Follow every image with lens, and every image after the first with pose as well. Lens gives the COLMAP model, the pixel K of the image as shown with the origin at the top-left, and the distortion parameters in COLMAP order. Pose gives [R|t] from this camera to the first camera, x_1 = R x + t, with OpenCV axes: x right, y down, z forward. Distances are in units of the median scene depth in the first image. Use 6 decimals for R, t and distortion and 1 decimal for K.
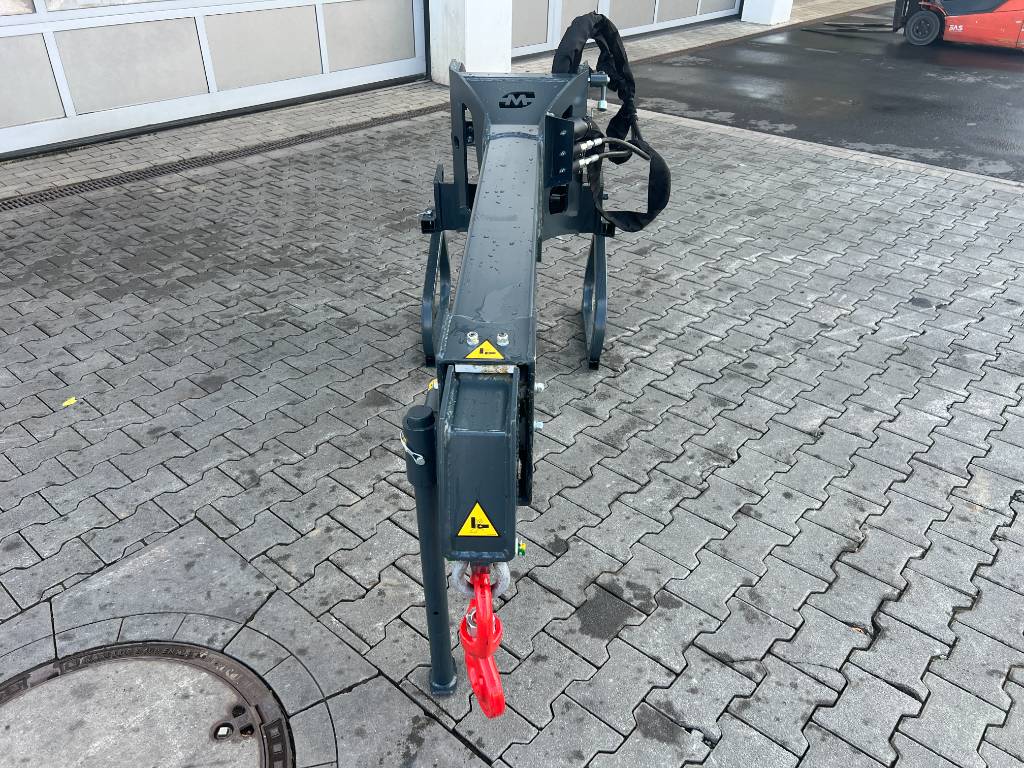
lens RADIAL K [[769.3, 0, 512.9], [0, 769.3, 389.7], [0, 0, 1]] dist [0.067109, -0.076270]
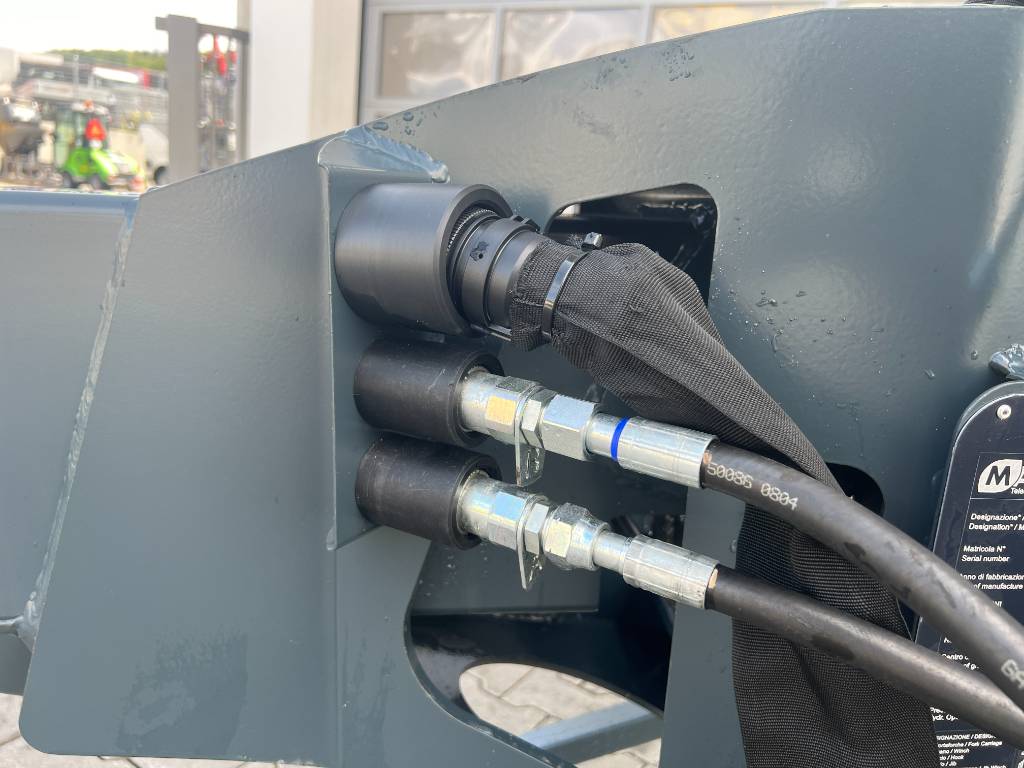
lens RADIAL K [[770.2, 0, 510.9], [0, 770.2, 379.6], [0, 0, 1]] dist [0.059365, -0.069622]
pose [[0.163575, 0.231191, -0.959059, 0.251233], [-0.617389, 0.782239, 0.083266, -0.365147], [0.769464, 0.578492, 0.270689, 1.058221]]
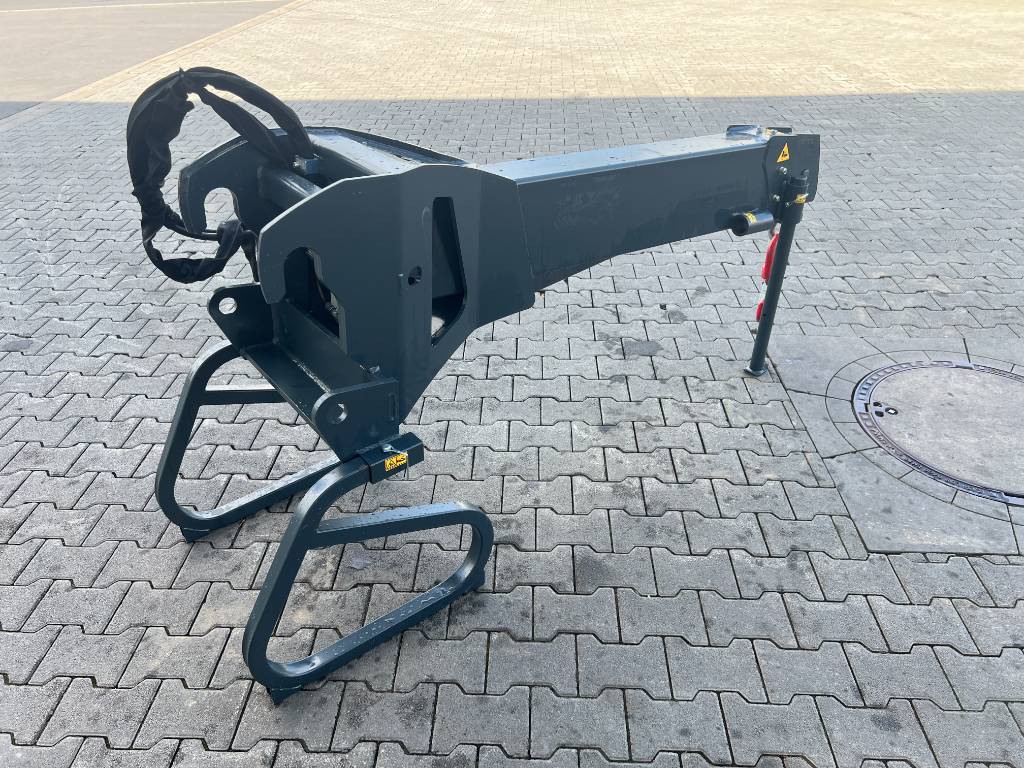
lens RADIAL K [[768.6, 0, 507.5], [0, 768.6, 382.8], [0, 0, 1]] dist [0.067183, -0.077727]
pose [[-0.635992, -0.416850, 0.649423, -0.669699], [0.405384, 0.535613, 0.740798, -0.836325], [-0.656642, 0.734407, -0.171661, 1.326407]]
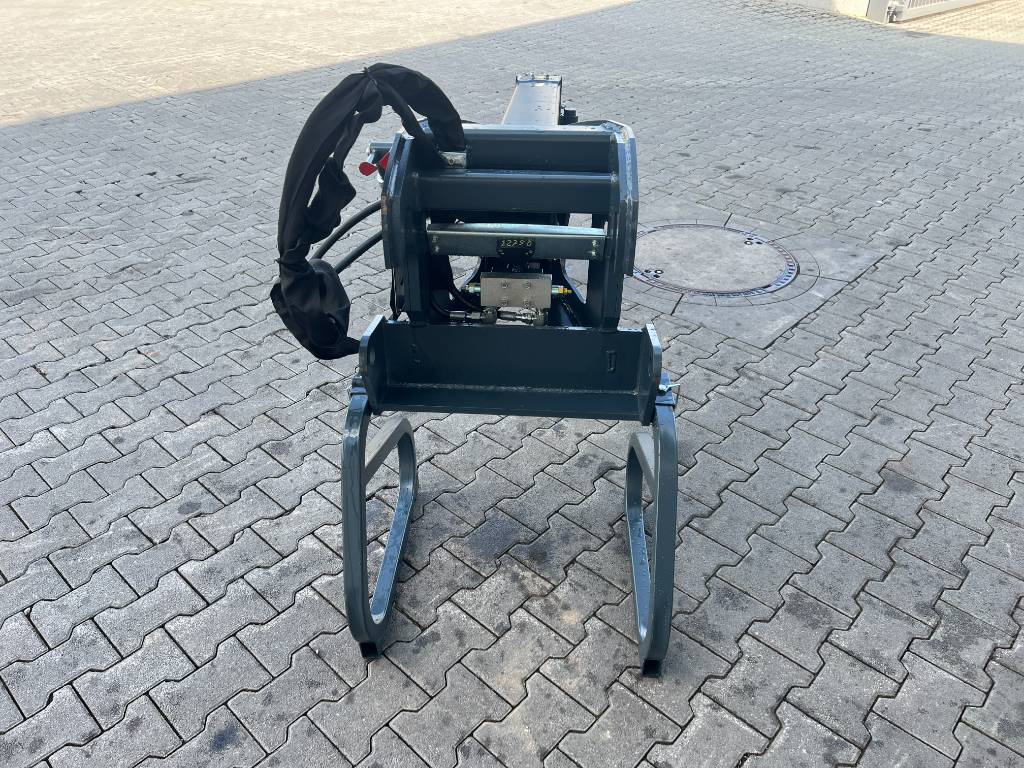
lens RADIAL K [[770.2, 0, 510.9], [0, 770.2, 379.6], [0, 0, 1]] dist [0.059365, -0.069622]
pose [[-0.999696, -0.020697, 0.013410, -0.000365], [0.003142, 0.432445, 0.901655, -1.015476], [-0.024460, 0.901423, -0.432249, 1.656575]]
